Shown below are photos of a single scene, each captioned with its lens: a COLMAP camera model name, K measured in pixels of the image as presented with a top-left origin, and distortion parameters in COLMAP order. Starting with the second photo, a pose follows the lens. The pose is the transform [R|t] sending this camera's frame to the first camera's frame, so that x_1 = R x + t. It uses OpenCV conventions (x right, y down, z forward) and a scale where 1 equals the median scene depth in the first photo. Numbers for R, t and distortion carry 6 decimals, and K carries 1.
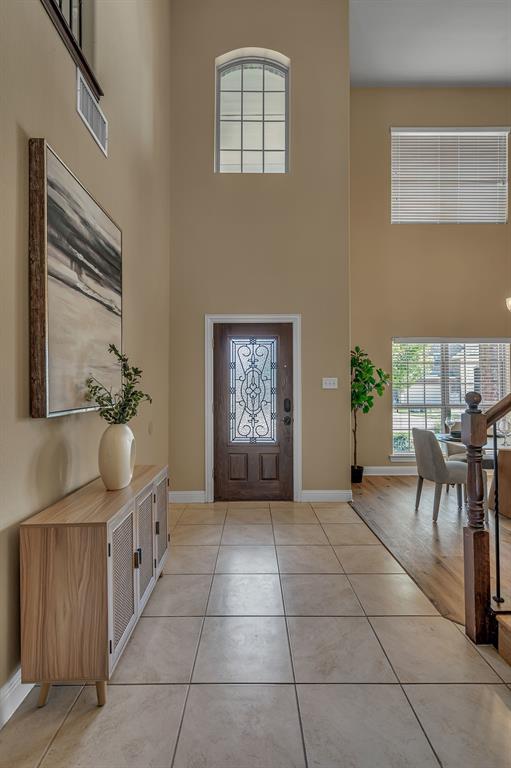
lens RADIAL K [[357.9, 0, 254.7], [0, 357.9, 385.0], [0, 0, 1]] dist [-0.004042, 0.001532]
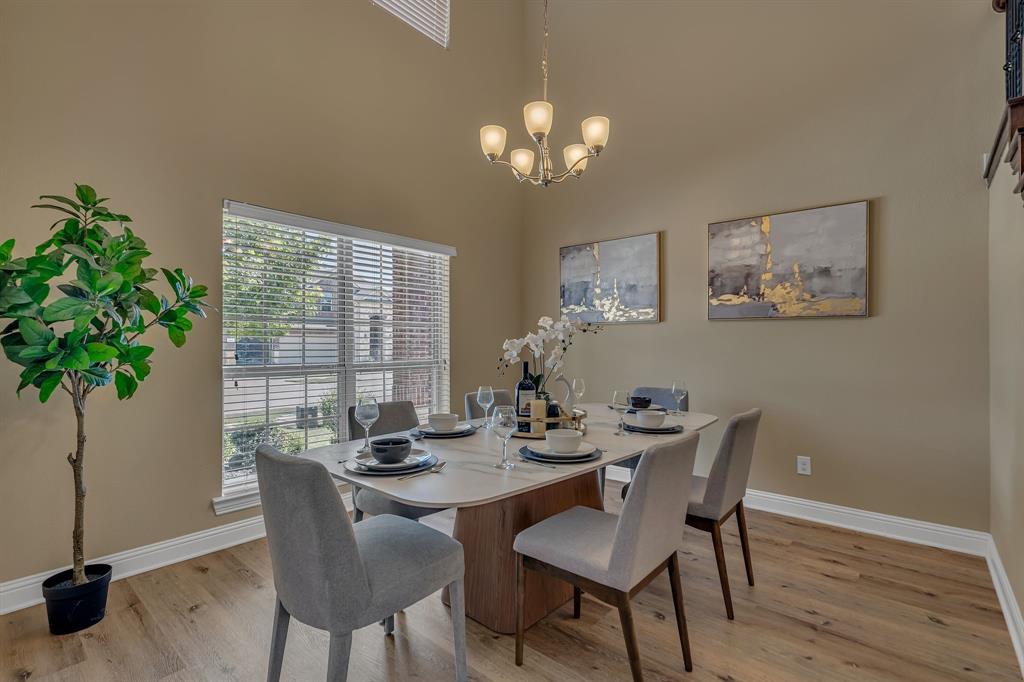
lens RADIAL K [[477.2, 0, 515.9], [0, 477.2, 338.8], [0, 0, 1]] dist [-0.004042, 0.001532]
pose [[0.658195, 0.009829, 0.752783, 0.219080], [-0.001822, 0.999933, -0.011463, 0.028800], [-0.752845, 0.006173, 0.658169, 0.442719]]
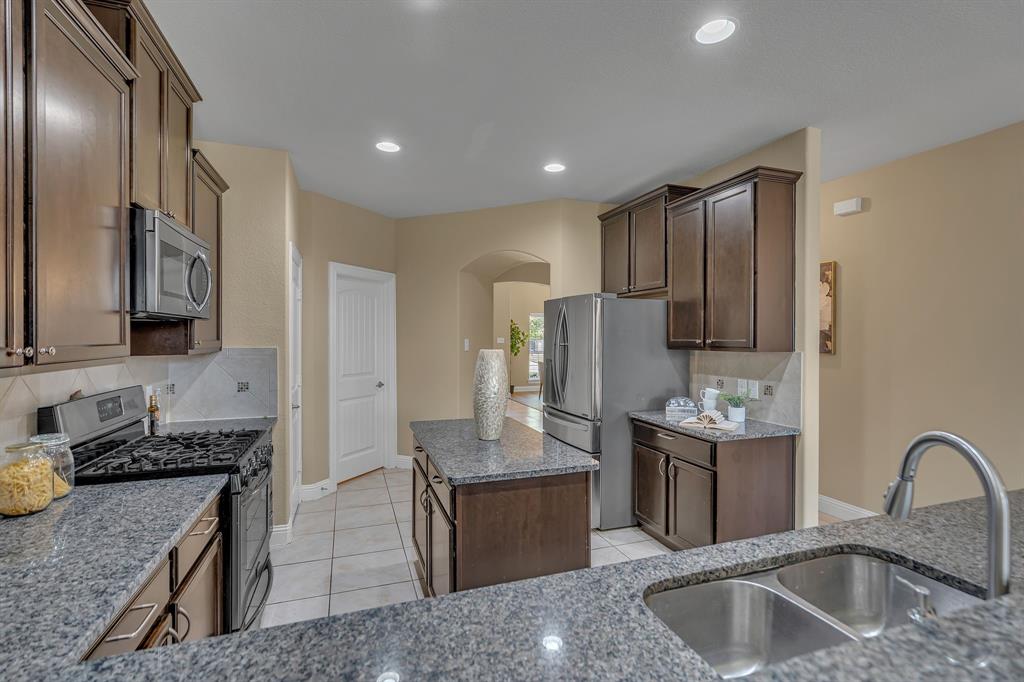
lens RADIAL K [[477.2, 0, 512.1], [0, 477.2, 333.8], [0, 0, 1]] dist [-0.004042, 0.001532]
pose [[0.945685, 0.009633, 0.324942, -0.496787], [-0.013178, 0.999875, 0.008712, -0.055570], [-0.324818, -0.012521, 0.945694, -1.289479]]
